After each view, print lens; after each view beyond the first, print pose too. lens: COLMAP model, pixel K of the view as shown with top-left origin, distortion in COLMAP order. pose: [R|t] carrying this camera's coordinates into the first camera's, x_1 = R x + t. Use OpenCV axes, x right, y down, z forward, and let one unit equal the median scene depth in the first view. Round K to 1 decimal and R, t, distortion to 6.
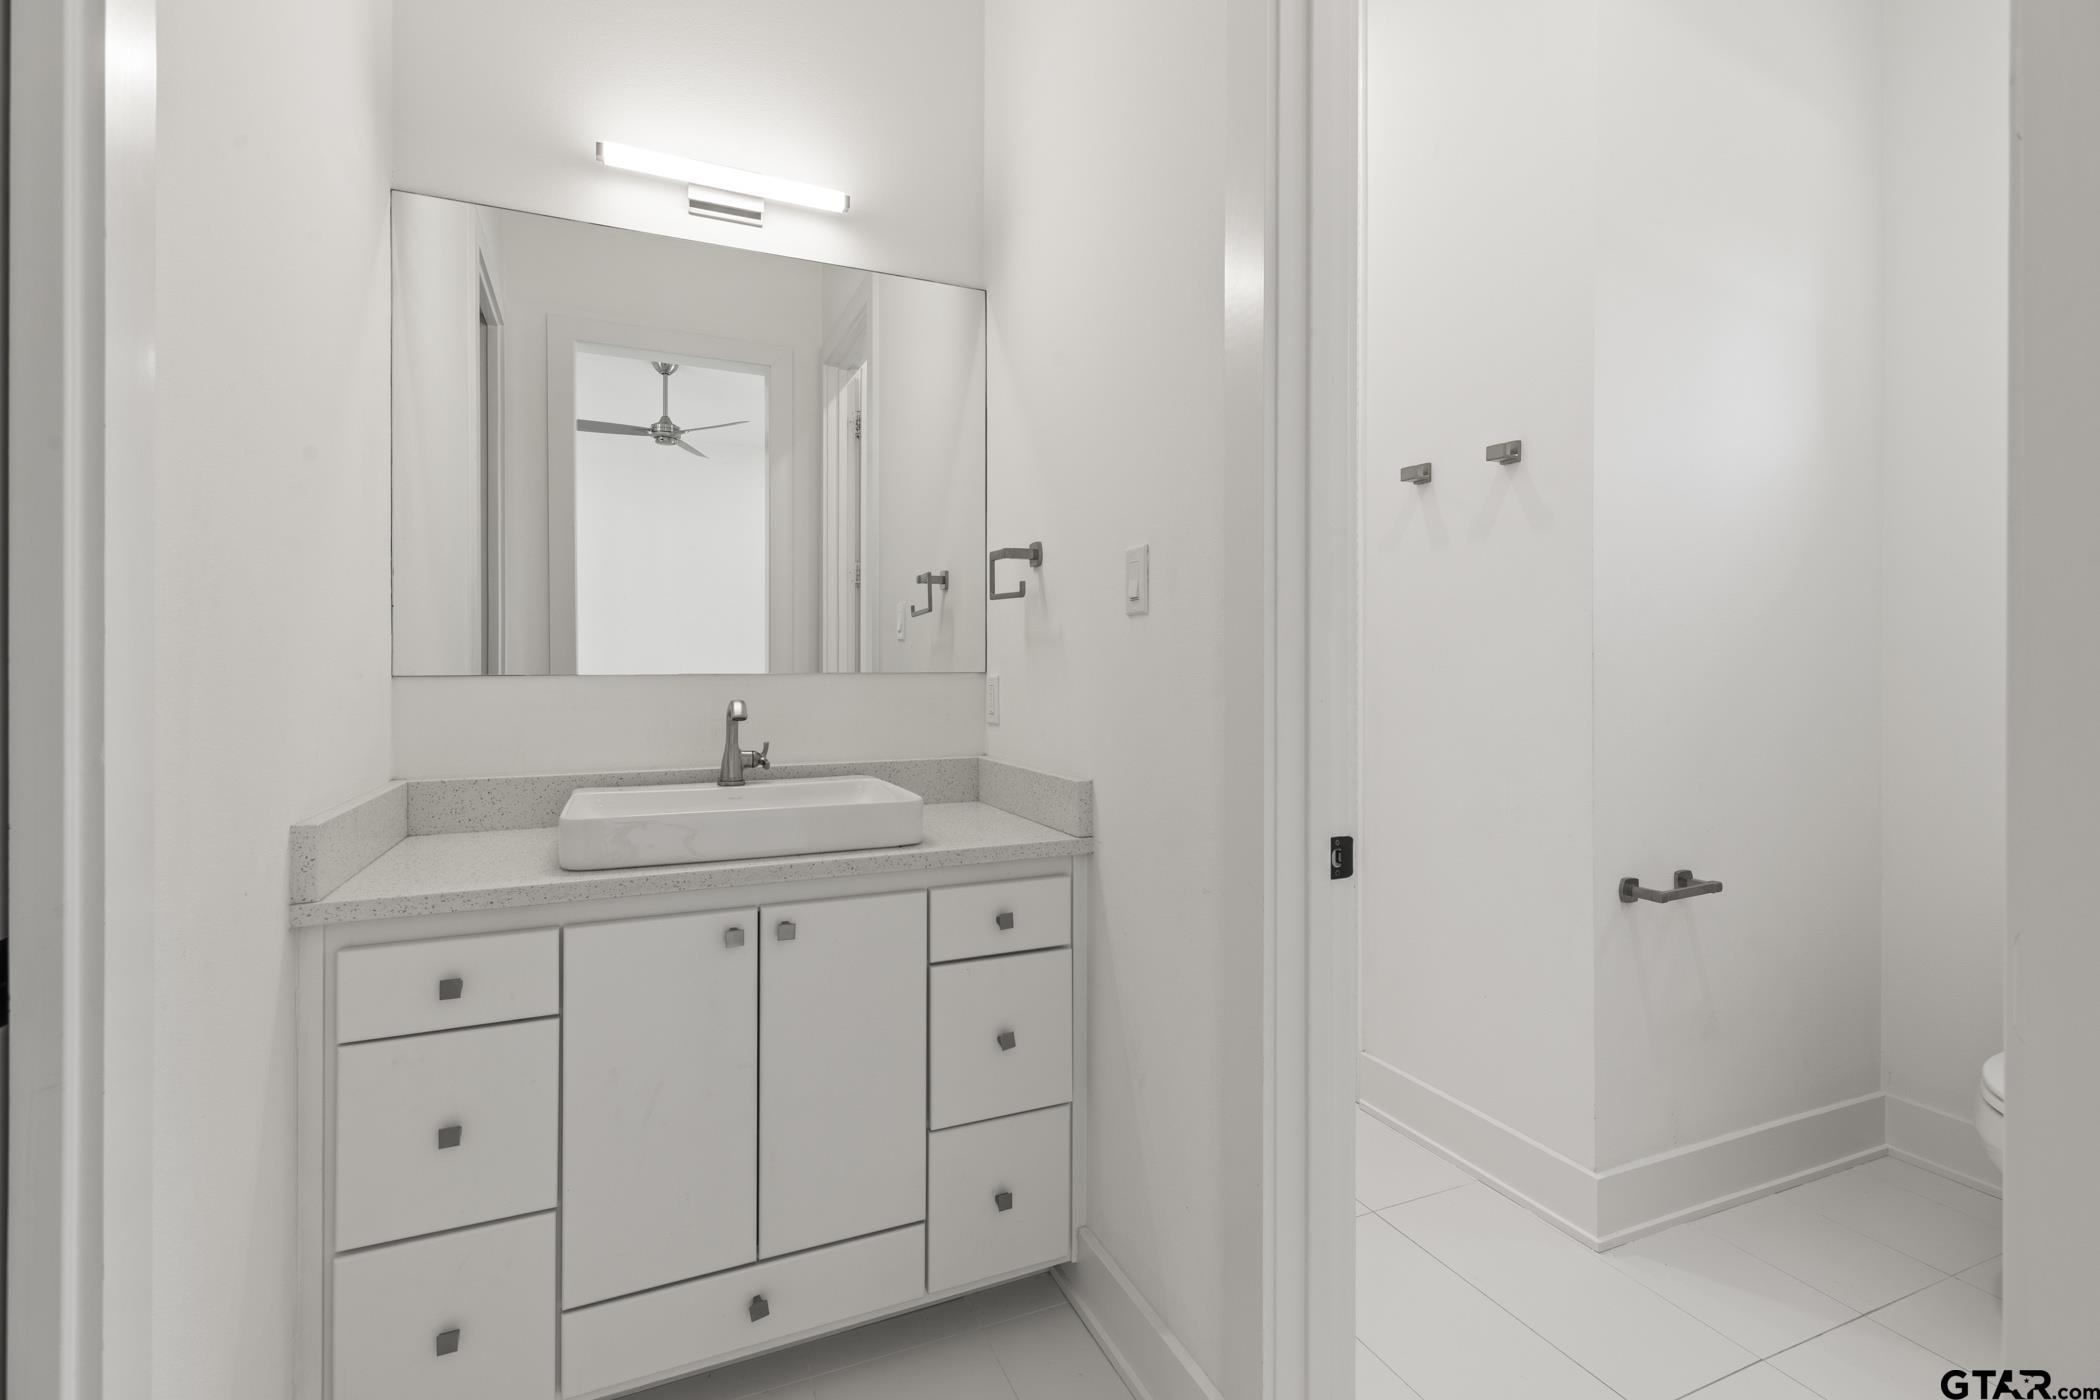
lens RADIAL K [[939.7, 0, 1051.3], [0, 939.7, 682.5], [0, 0, 1]] dist [0.004067, -0.000067]
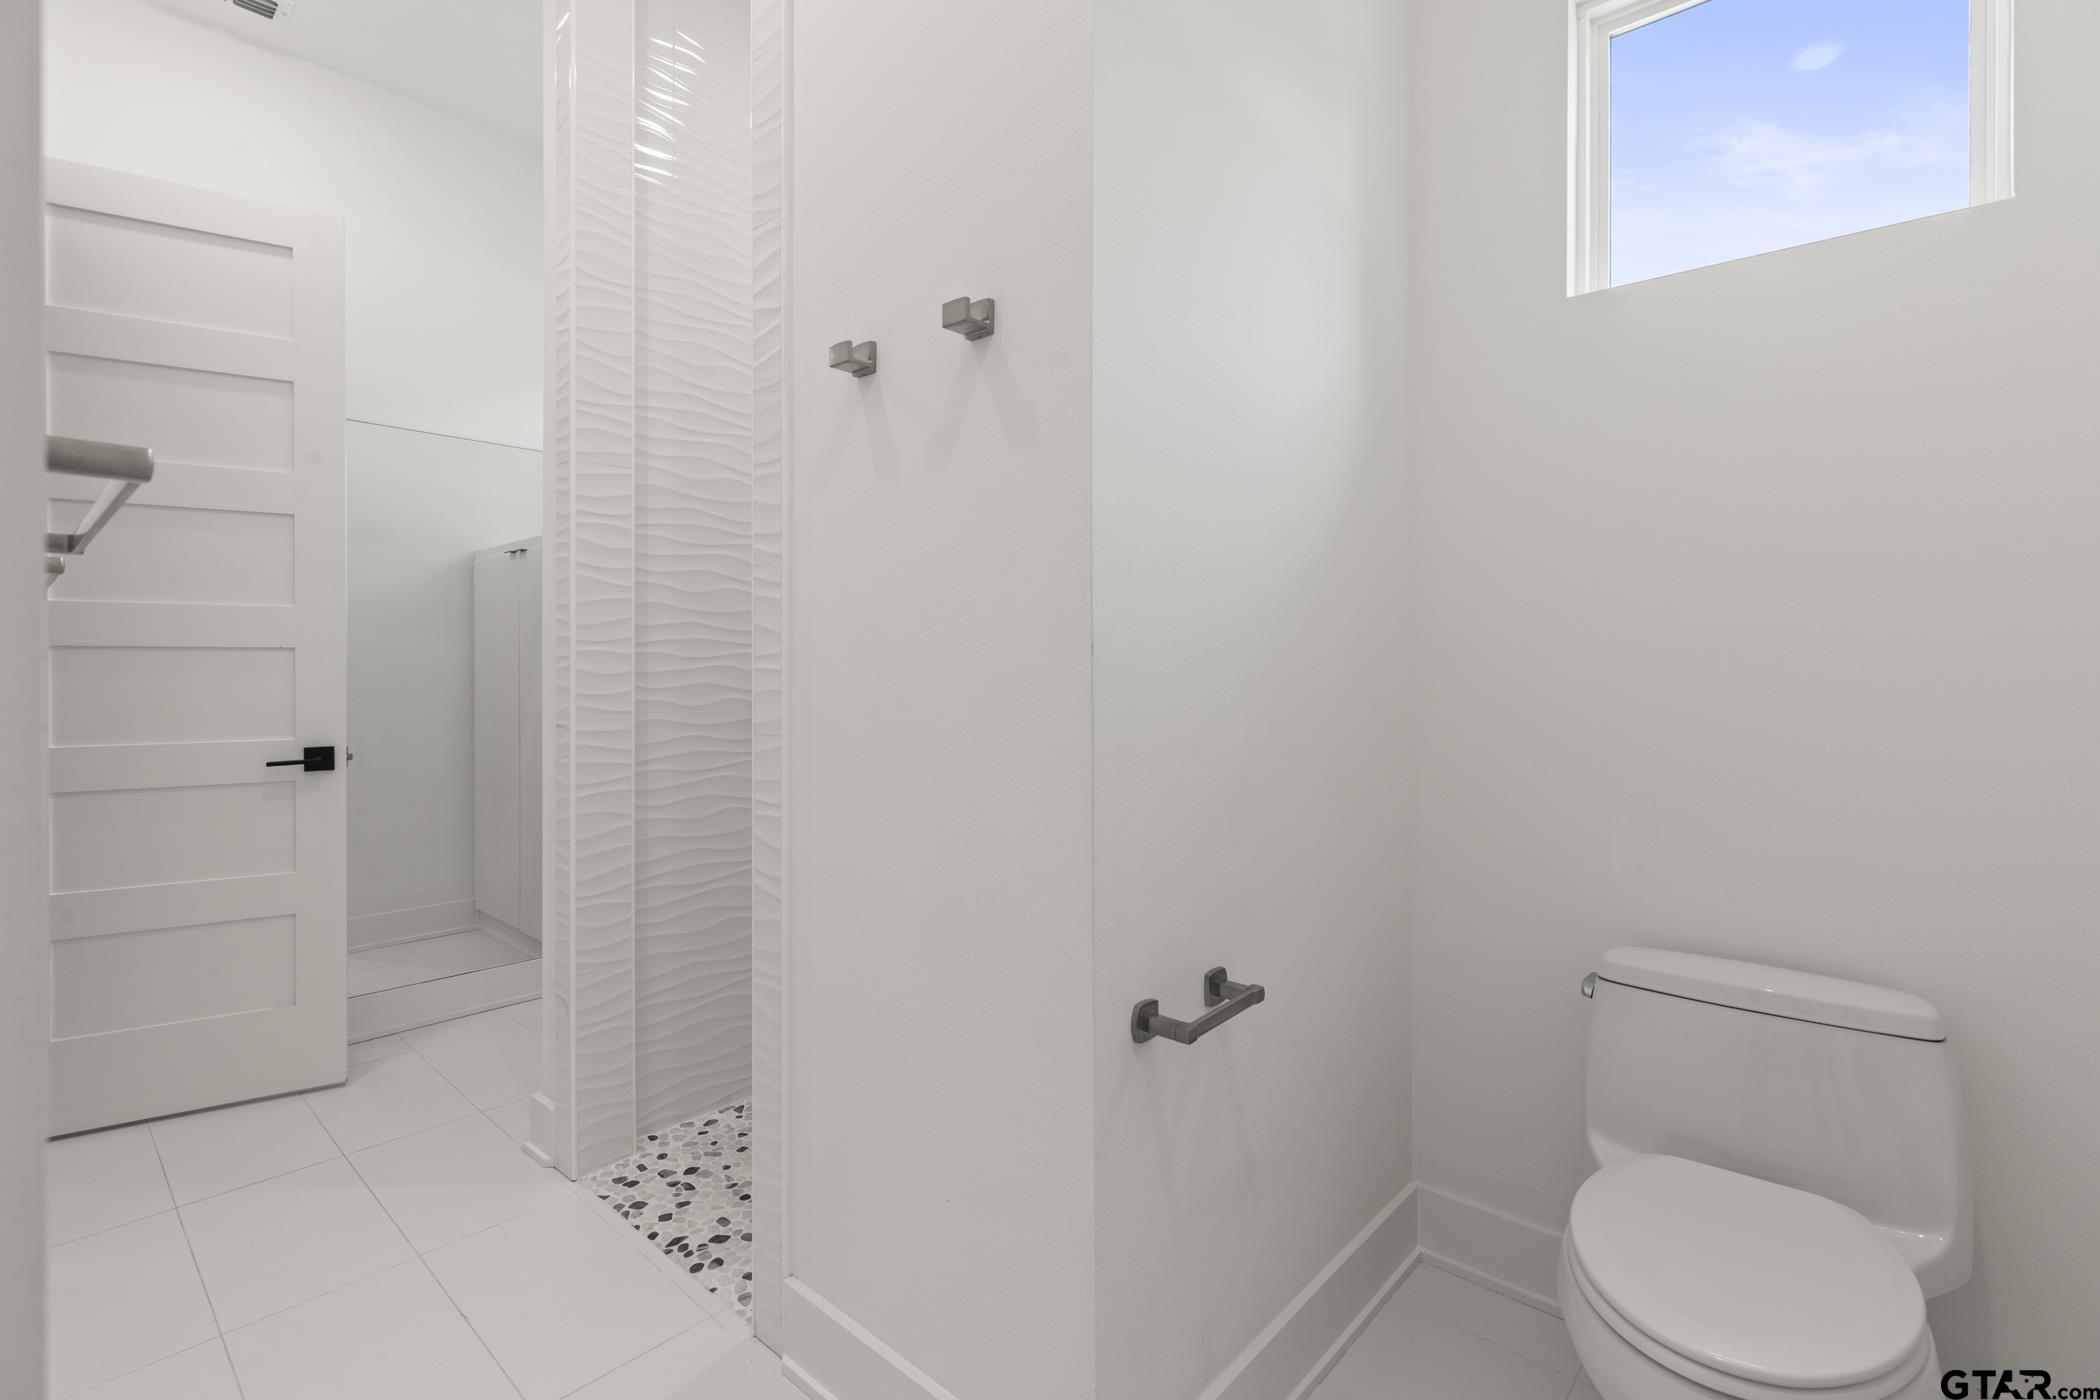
lens RADIAL K [[939.7, 0, 1042.2], [0, 939.7, 682.0], [0, 0, 1]] dist [0.004067, -0.000067]
pose [[0.912347, 0.000448, 0.409417, 0.245382], [0.001965, 0.999983, -0.005472, -0.002821], [-0.409412, 0.005797, 0.912331, 0.379027]]
